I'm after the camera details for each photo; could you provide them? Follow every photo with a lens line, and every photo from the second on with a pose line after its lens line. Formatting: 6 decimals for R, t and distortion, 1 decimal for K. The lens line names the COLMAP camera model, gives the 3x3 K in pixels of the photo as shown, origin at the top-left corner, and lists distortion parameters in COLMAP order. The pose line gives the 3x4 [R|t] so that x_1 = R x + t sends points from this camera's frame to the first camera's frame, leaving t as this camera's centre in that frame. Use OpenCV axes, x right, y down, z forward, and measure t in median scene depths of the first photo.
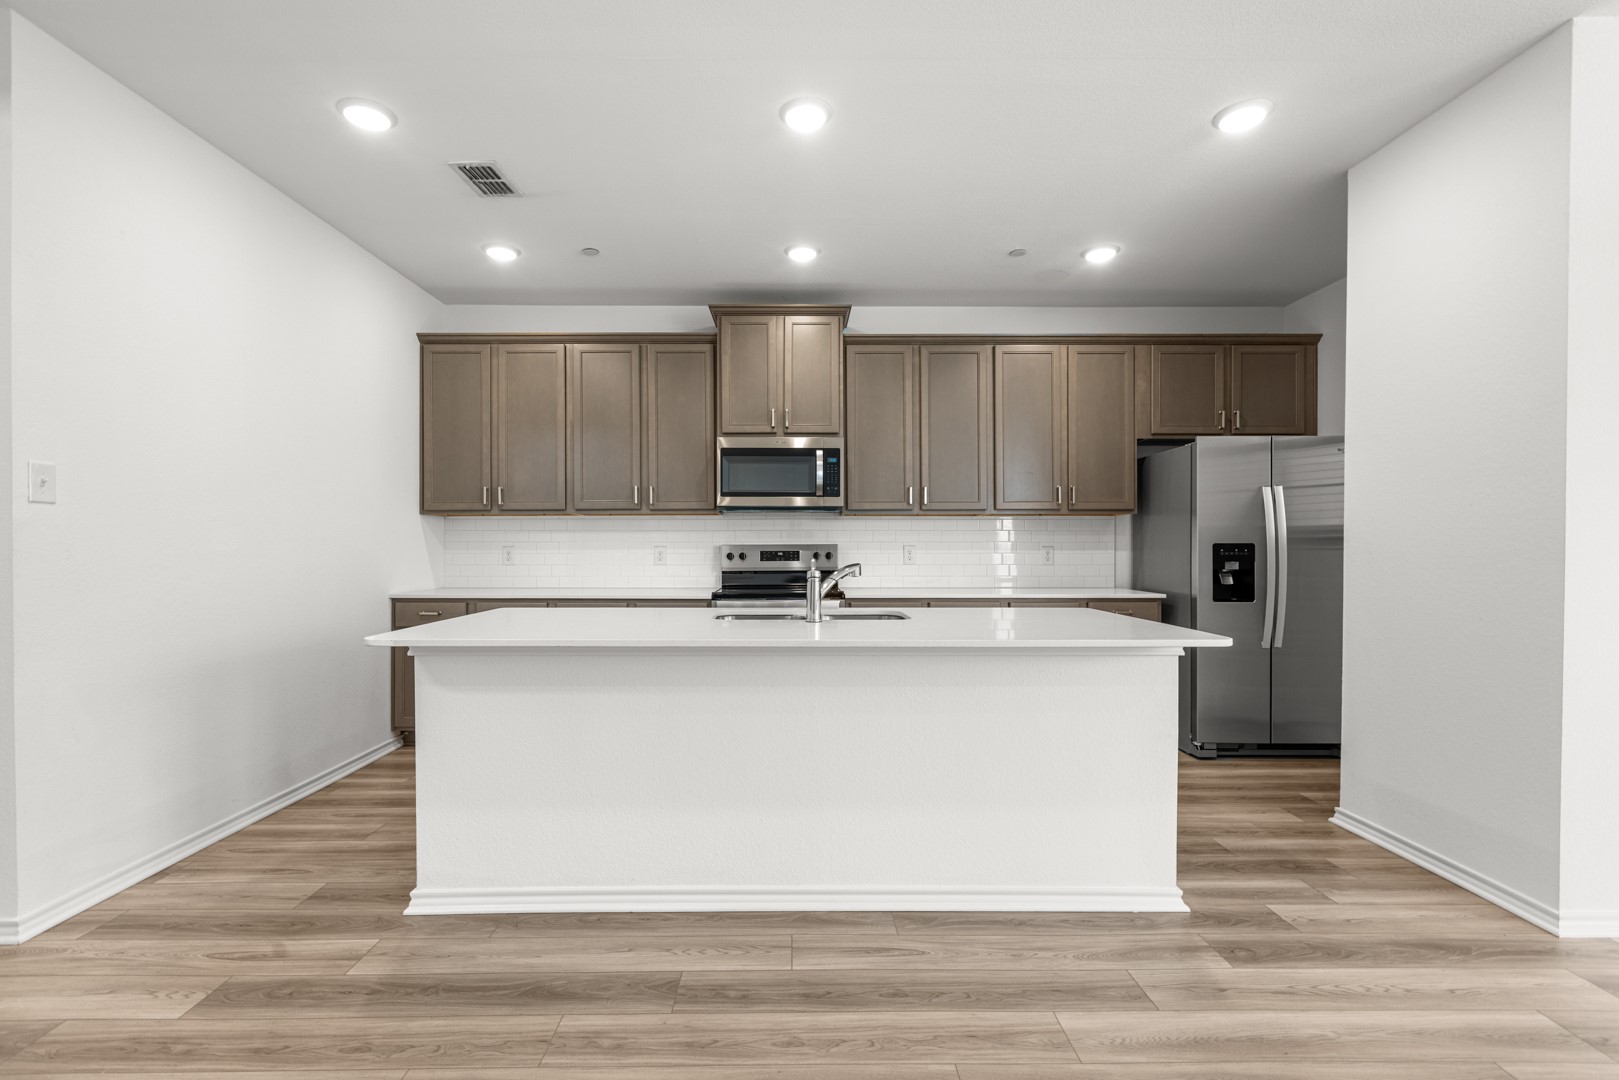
lens RADIAL K [[720.9, 0, 789.8], [0, 720.9, 546.4], [0, 0, 1]] dist [0.002796, 0.000342]
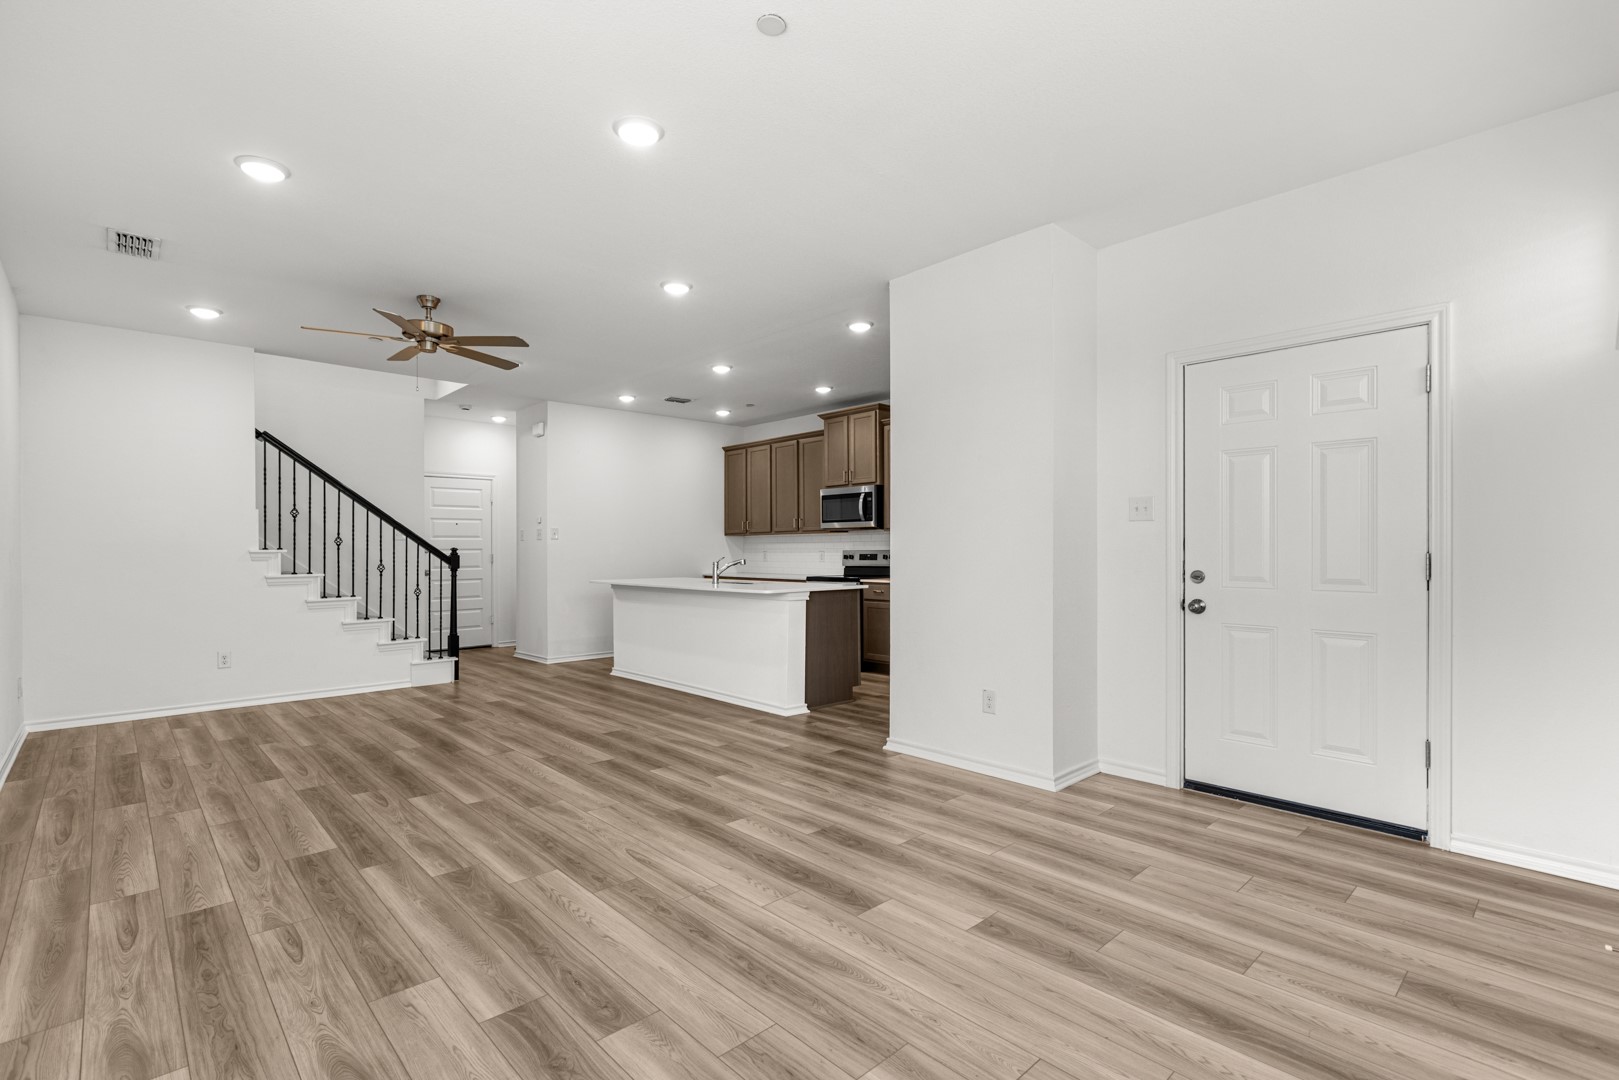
lens RADIAL K [[743.0, 0, 810.5], [0, 743.0, 554.3], [0, 0, 1]] dist [0.001708, 0.000660]
pose [[0.685460, 0.001242, -0.728110, 1.234833], [0.001526, 0.999994, 0.003142, 0.001491], [0.728109, -0.003265, 0.685454, -0.274526]]
